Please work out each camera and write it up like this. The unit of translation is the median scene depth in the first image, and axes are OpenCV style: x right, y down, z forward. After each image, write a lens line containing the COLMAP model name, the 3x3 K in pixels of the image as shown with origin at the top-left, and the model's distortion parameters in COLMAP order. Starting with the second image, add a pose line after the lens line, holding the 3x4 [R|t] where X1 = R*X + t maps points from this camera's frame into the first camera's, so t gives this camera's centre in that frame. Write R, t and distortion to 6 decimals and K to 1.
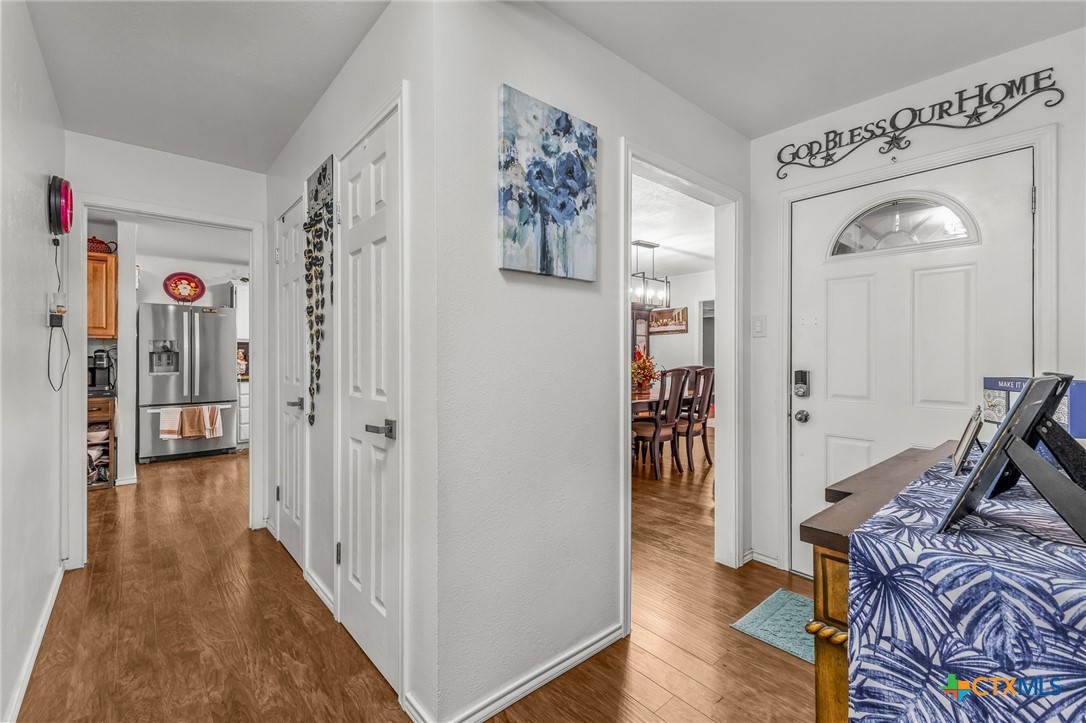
lens RADIAL K [[472.9, 0, 538.4], [0, 472.9, 359.8], [0, 0, 1]] dist [0.001144, -0.000226]
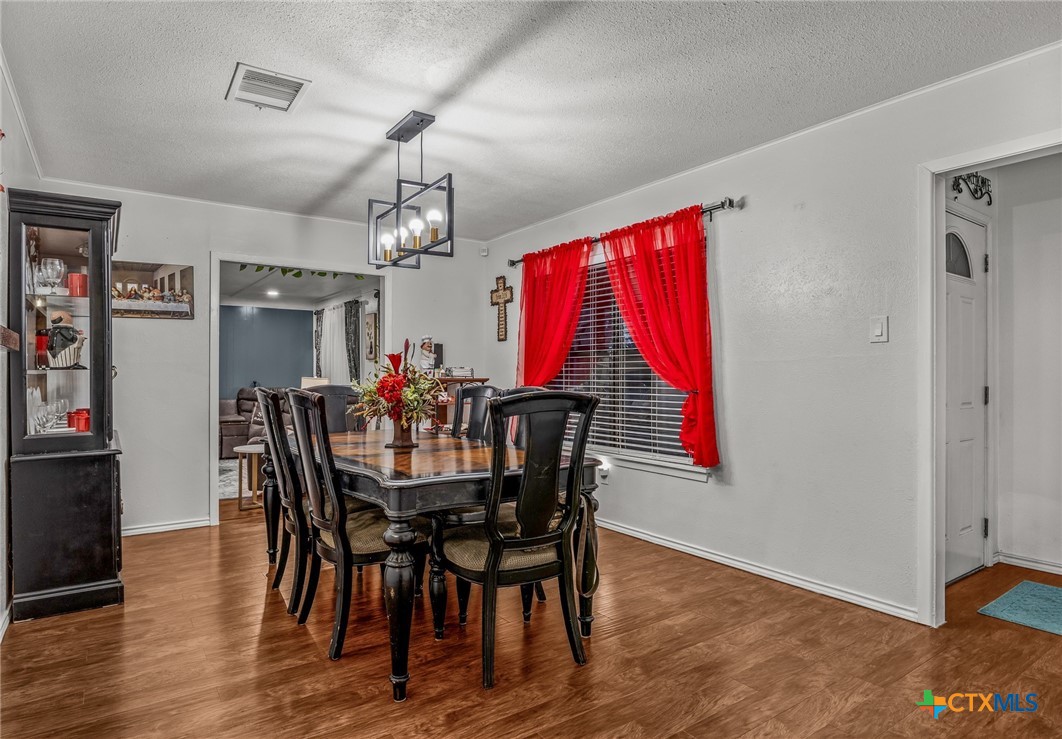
lens RADIAL K [[585.4, 0, 507.7], [0, 585.4, 371.4], [0, 0, 1]] dist [-0.018196, -0.000084]
pose [[0.109574, 0.005173, 0.993965, -0.334109], [0.005133, 0.999970, -0.005770, 0.003029], [-0.993965, 0.005734, 0.109544, 0.817783]]
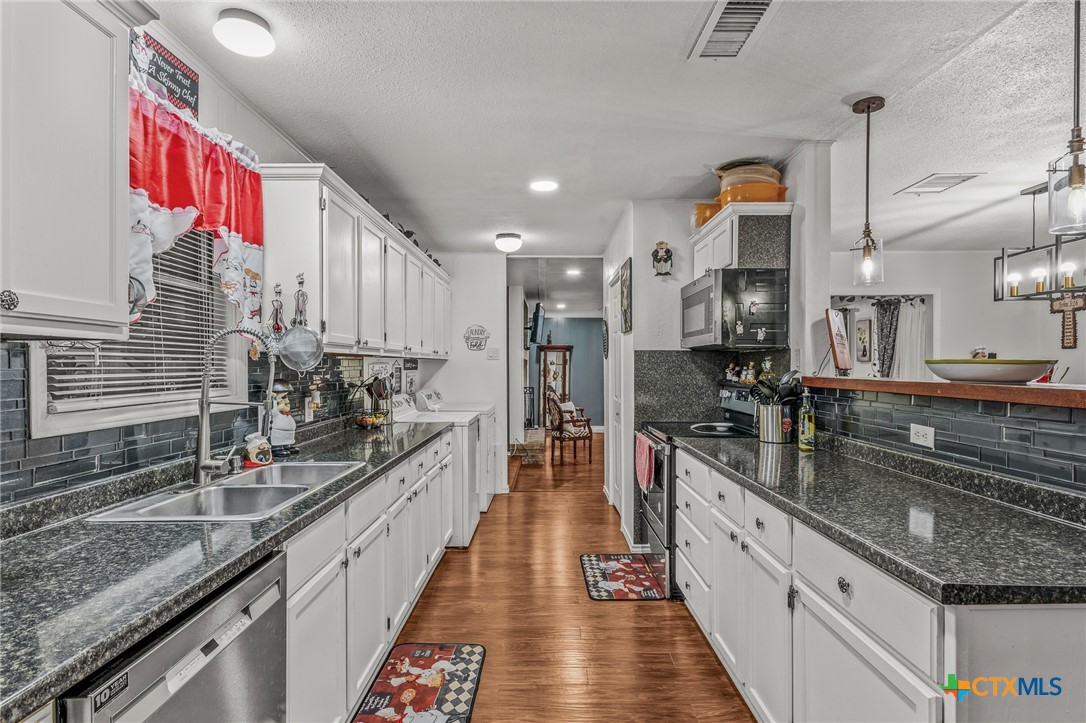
lens RADIAL K [[546.8, 0, 547.3], [0, 546.8, 371.4], [0, 0, 1]] dist [0.011267, -0.000392]
pose [[0.652537, -0.011725, 0.757666, -0.655139], [0.006969, 0.999931, 0.009472, -0.032200], [-0.757724, -0.000901, 0.652574, 1.002854]]
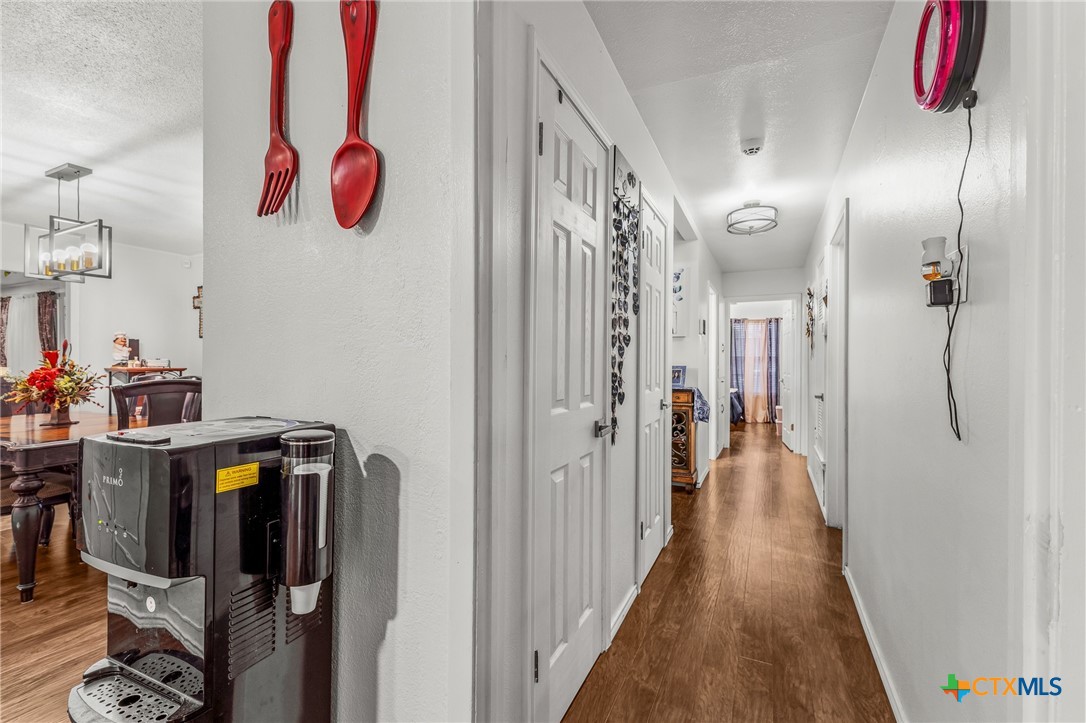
lens RADIAL K [[464.5, 0, 543.0], [0, 464.5, 361.5], [0, 0, 1]] dist [0.000745, -0.000400]
pose [[-0.401893, -0.000900, 0.915686, -0.545960], [0.002342, 0.999995, 0.002011, -0.005073], [-0.915684, 0.002952, -0.401889, 0.665434]]
